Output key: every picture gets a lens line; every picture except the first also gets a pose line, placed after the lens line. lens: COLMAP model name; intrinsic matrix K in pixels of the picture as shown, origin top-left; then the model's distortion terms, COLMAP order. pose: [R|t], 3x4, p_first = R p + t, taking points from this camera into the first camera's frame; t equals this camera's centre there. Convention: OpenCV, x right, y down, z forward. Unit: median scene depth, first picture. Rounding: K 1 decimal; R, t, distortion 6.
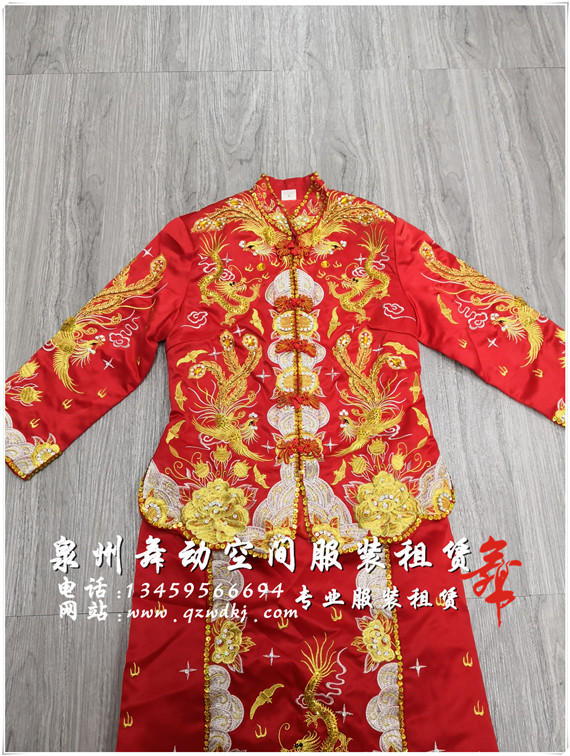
lens RADIAL K [[591.9, 0, 291.0], [0, 591.9, 384.1], [0, 0, 1]] dist [0.015931, -0.038532]
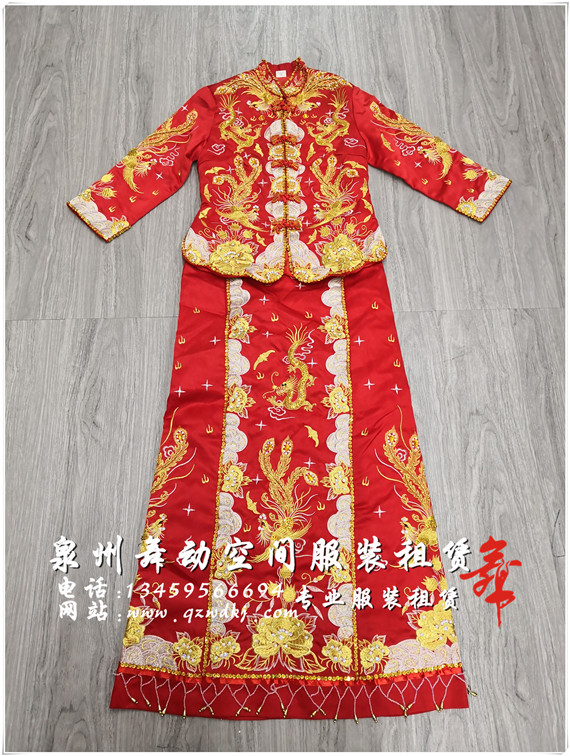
lens RADIAL K [[591.9, 0, 282.6], [0, 591.9, 382.0], [0, 0, 1]] dist [0.015931, -0.038532]
pose [[0.999891, 0.003691, -0.014278, 0.025431], [-0.003986, 0.999779, -0.020664, 0.501414], [0.014199, 0.020718, 0.999685, -0.469192]]
